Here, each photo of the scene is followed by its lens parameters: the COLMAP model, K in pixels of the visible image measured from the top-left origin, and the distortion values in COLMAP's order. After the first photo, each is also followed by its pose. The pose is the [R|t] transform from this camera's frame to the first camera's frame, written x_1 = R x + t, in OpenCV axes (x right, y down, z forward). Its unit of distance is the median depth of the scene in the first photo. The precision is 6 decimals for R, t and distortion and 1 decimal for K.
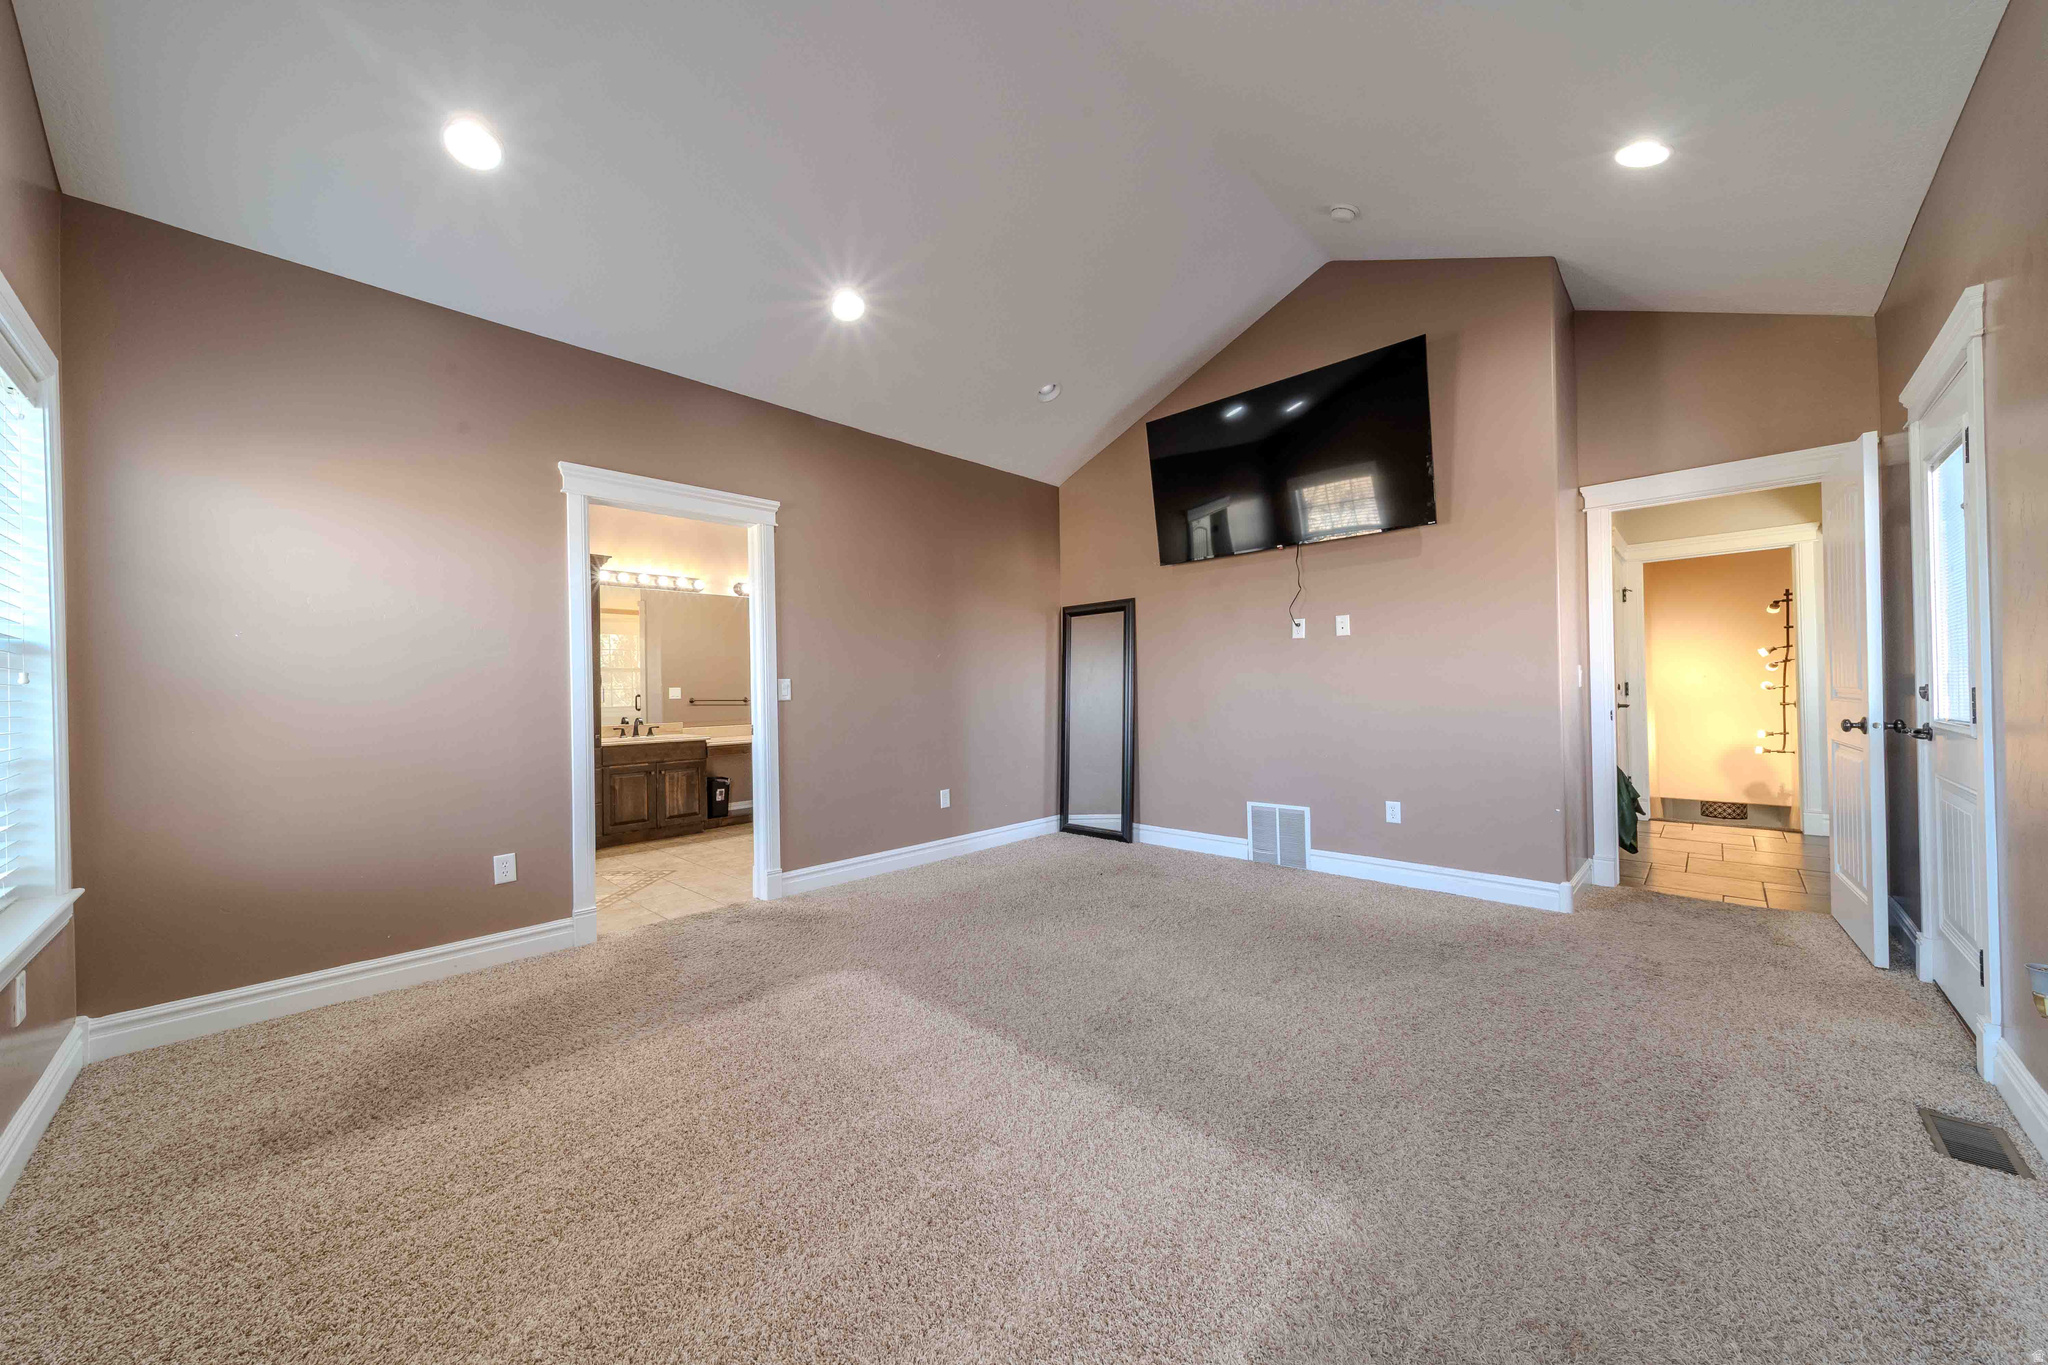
lens RADIAL K [[718.0, 0, 1011.3], [0, 718.0, 687.1], [0, 0, 1]] dist [0.007296, -0.000208]
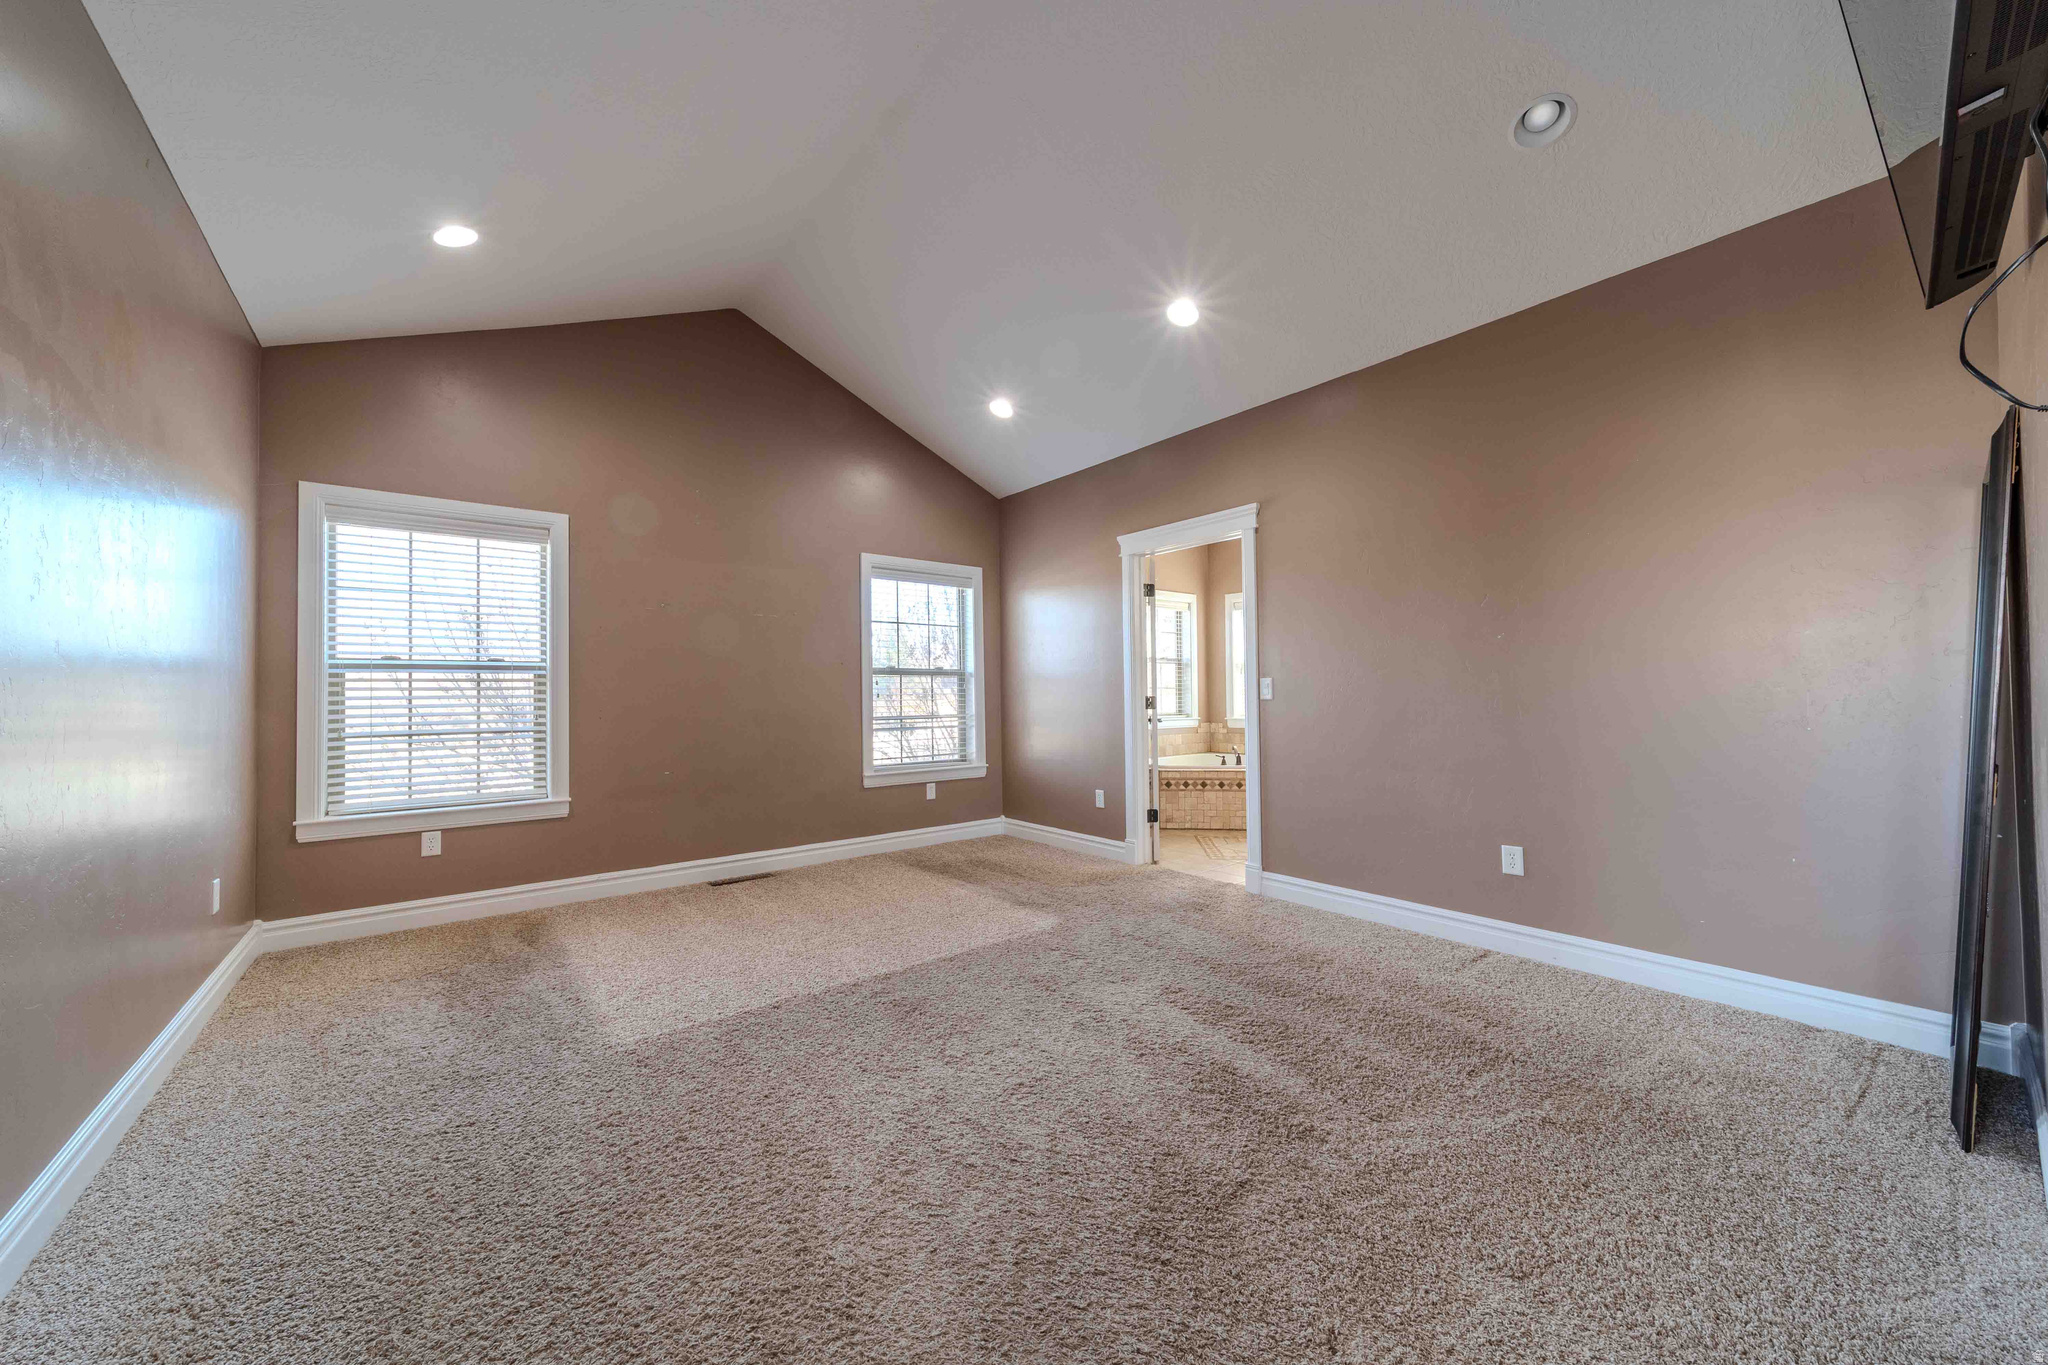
lens RADIAL K [[718.0, 0, 1011.3], [0, 718.0, 687.1], [0, 0, 1]] dist [0.007296, -0.000208]
pose [[-0.118425, 0.003885, -0.992955, 0.658147], [0.009861, 0.999948, 0.002736, -0.004300], [0.992914, -0.009468, -0.118457, 0.708533]]
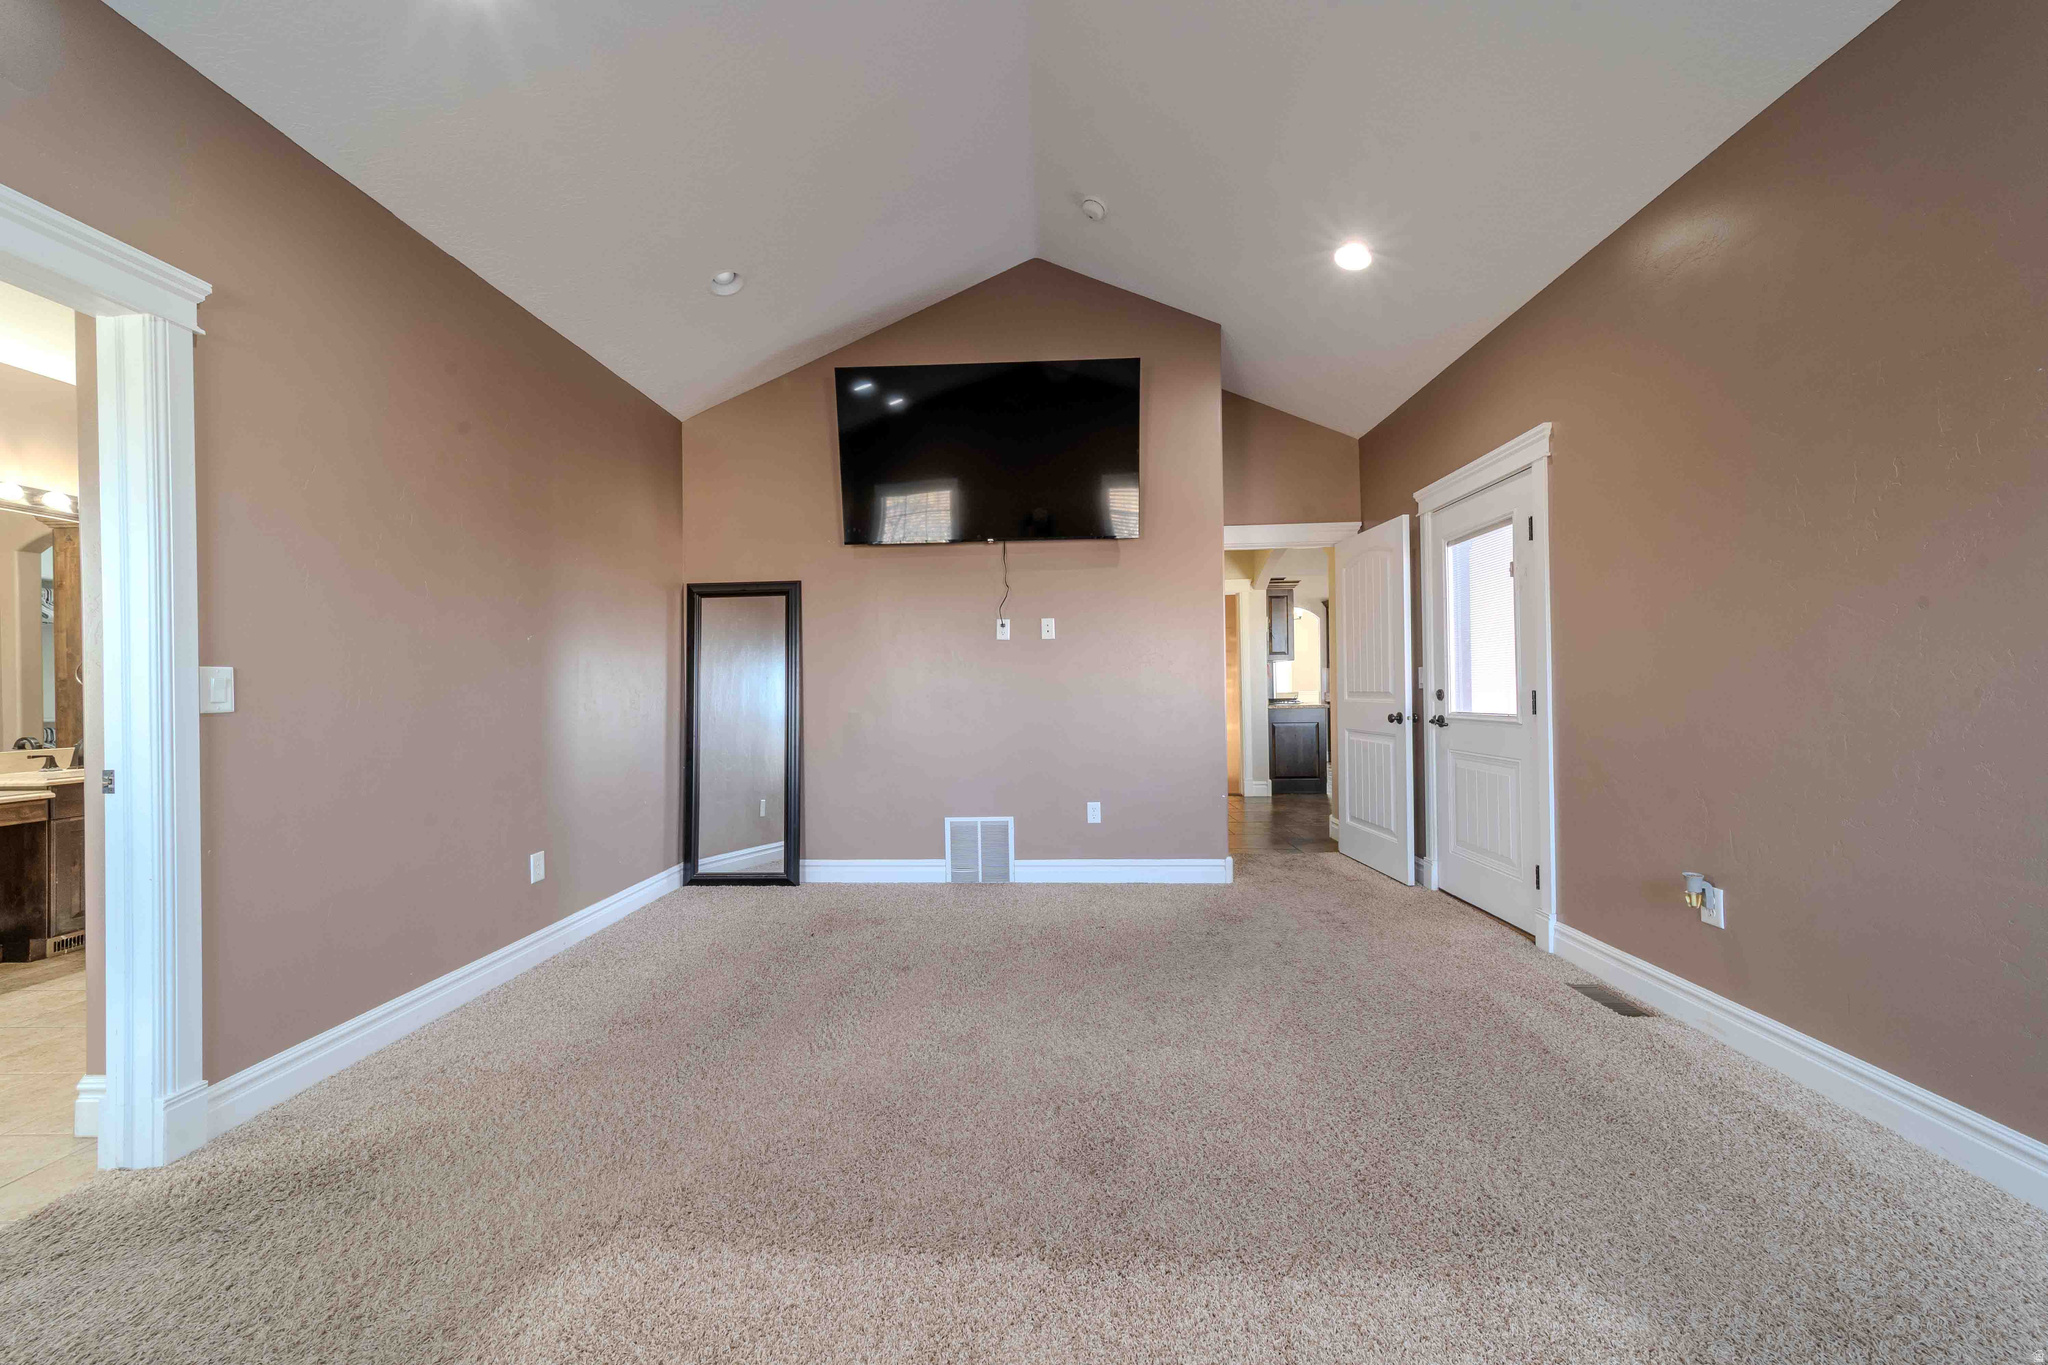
lens RADIAL K [[718.0, 0, 1011.3], [0, 718.0, 687.1], [0, 0, 1]] dist [0.007296, -0.000208]
pose [[0.749833, 0.008815, 0.661569, -0.221738], [-0.001012, 0.999925, -0.012177, 0.006275], [-0.661627, 0.008461, 0.749786, 0.283852]]
